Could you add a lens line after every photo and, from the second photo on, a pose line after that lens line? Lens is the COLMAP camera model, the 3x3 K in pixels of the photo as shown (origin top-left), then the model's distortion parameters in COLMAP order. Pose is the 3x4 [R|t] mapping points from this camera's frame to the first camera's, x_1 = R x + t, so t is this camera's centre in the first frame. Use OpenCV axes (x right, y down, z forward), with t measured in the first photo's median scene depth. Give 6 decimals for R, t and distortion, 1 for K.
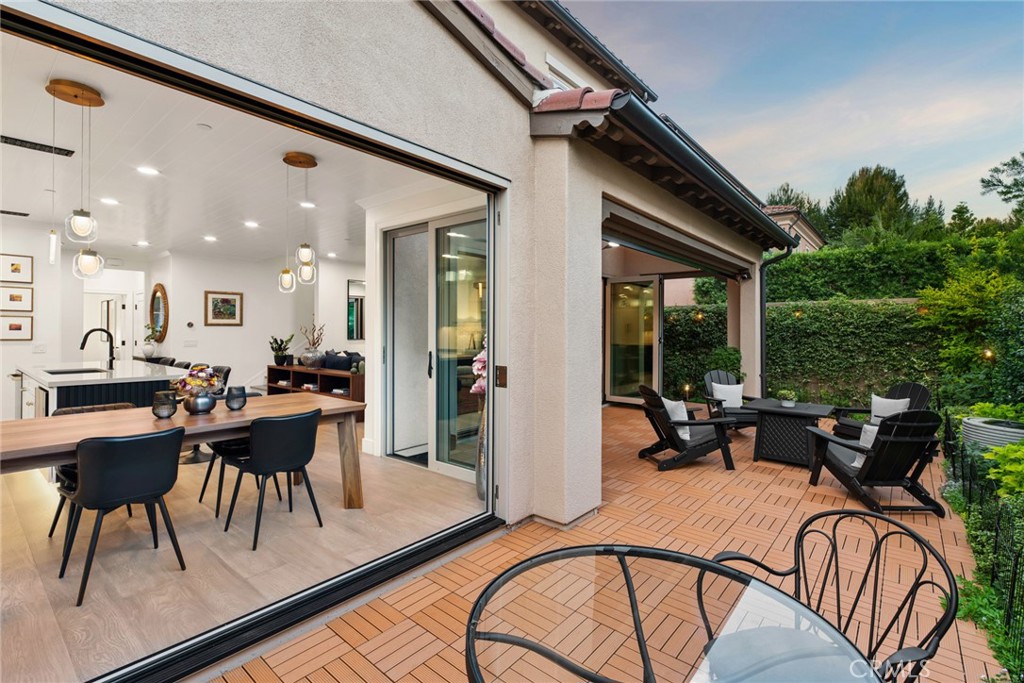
lens RADIAL K [[472.7, 0, 510.2], [0, 472.7, 330.3], [0, 0, 1]] dist [-0.001336, 0.000979]
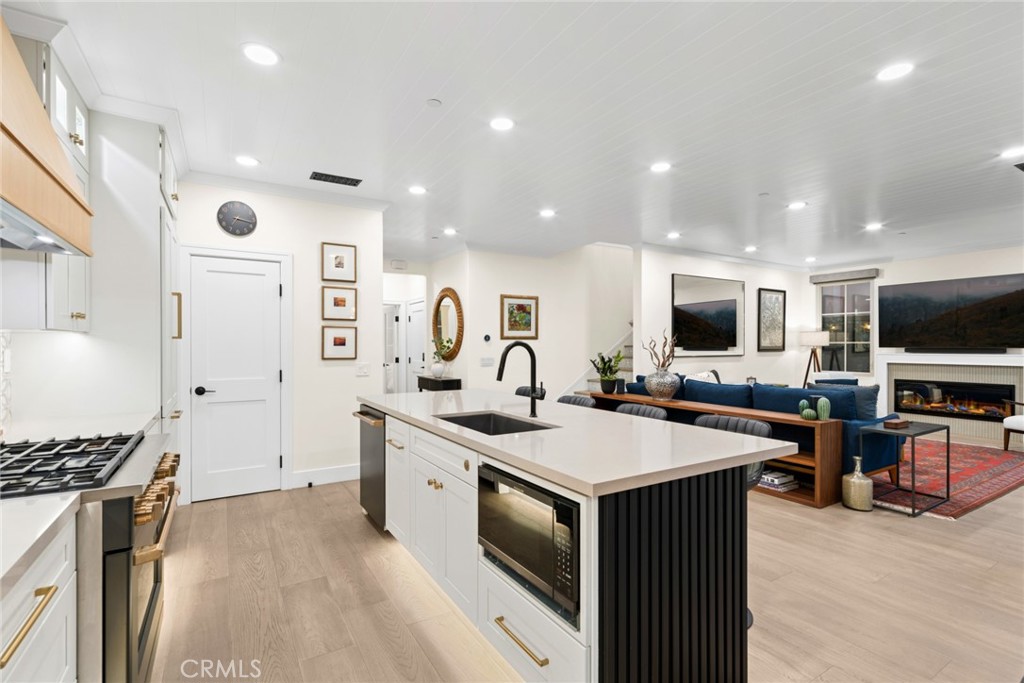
lens RADIAL K [[472.7, 0, 505.4], [0, 472.7, 348.4], [0, 0, 1]] dist [-0.001336, 0.000979]
pose [[0.945512, -0.002256, -0.325579, -0.400425], [0.004857, 0.999962, 0.007176, -0.000107], [0.325550, -0.008367, 0.945488, 0.274316]]
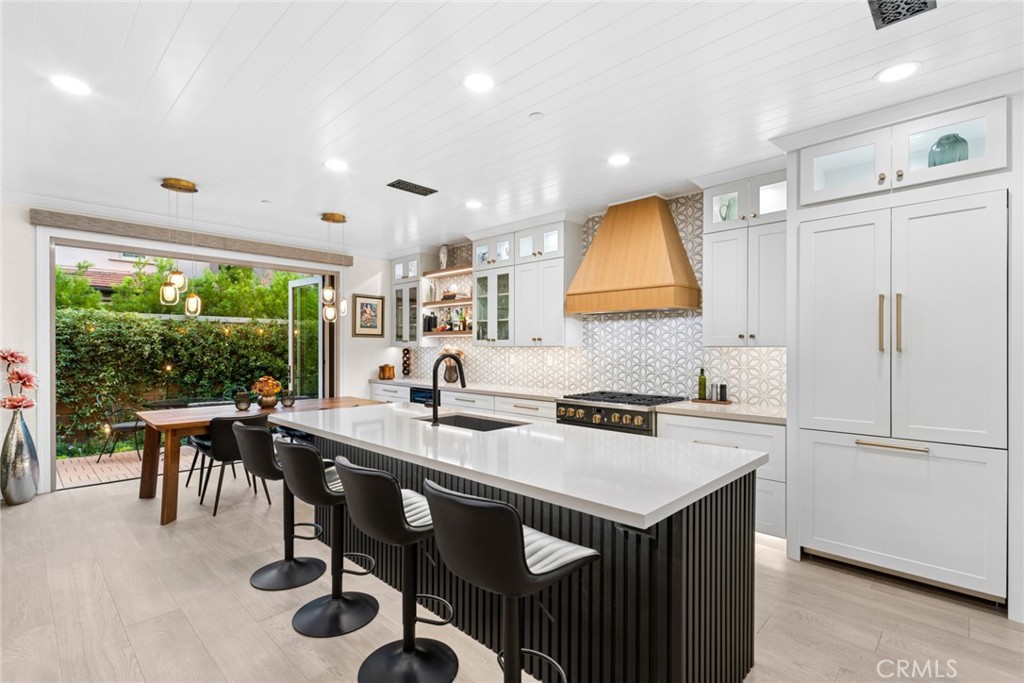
lens RADIAL K [[472.7, 0, 511.4], [0, 472.7, 345.3], [0, 0, 1]] dist [-0.001336, 0.000979]
pose [[-0.997973, -0.007602, 0.063183, -0.556241], [-0.008066, 0.999942, -0.007102, -0.005836], [-0.063125, -0.007597, -0.997977, 0.891843]]
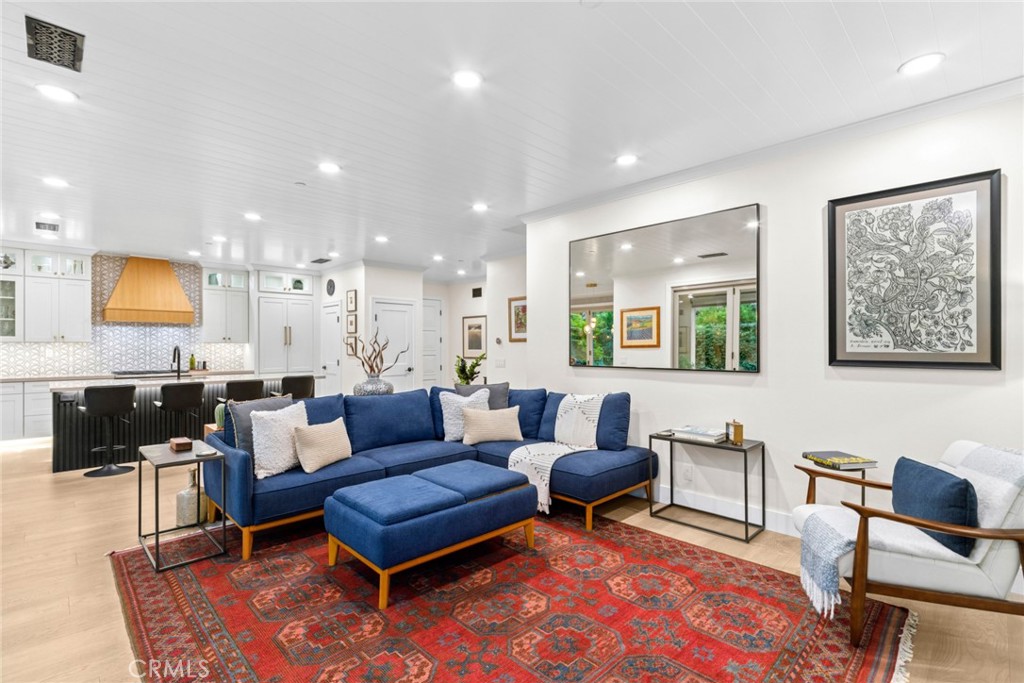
lens RADIAL K [[472.7, 0, 505.8], [0, 472.7, 343.0], [0, 0, 1]] dist [-0.001336, 0.000979]
pose [[-0.099409, -0.011899, -0.994975, 0.154024], [-0.000214, 0.999929, -0.011937, 0.001824], [0.995047, -0.000974, -0.099405, 1.116344]]
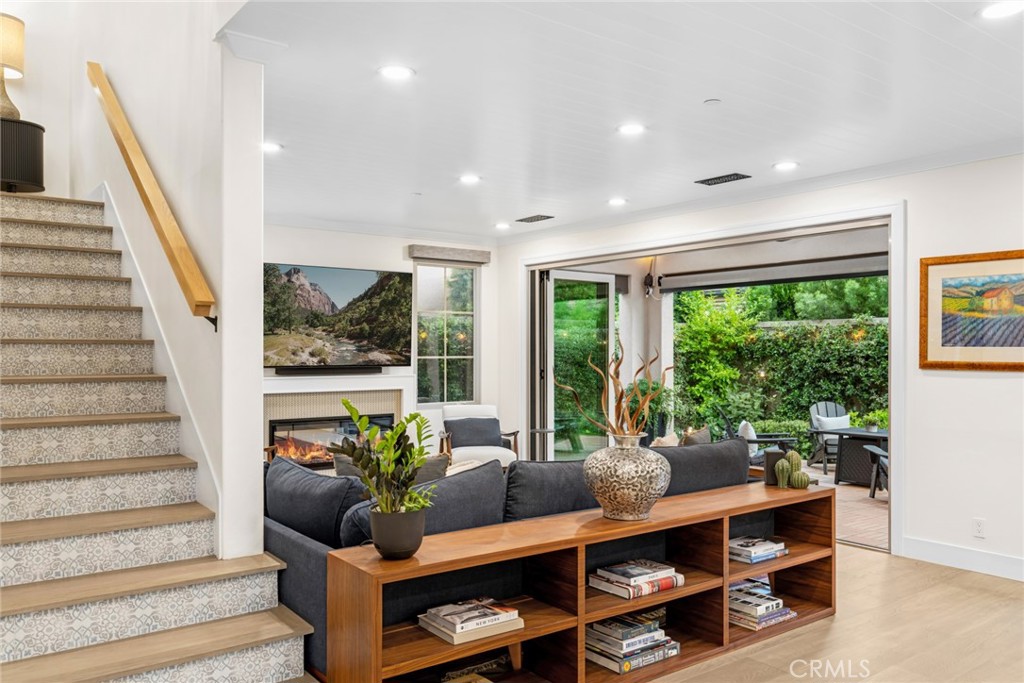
lens RADIAL K [[794.0, 0, 513.3], [0, 794.0, 356.4], [0, 0, 1]] dist [-0.001934, -0.008675]
pose [[0.219955, -0.011124, 0.975447, -0.800205], [-0.000275, 0.999934, 0.011465, -0.014462], [-0.975510, -0.002790, 0.219938, 0.876367]]
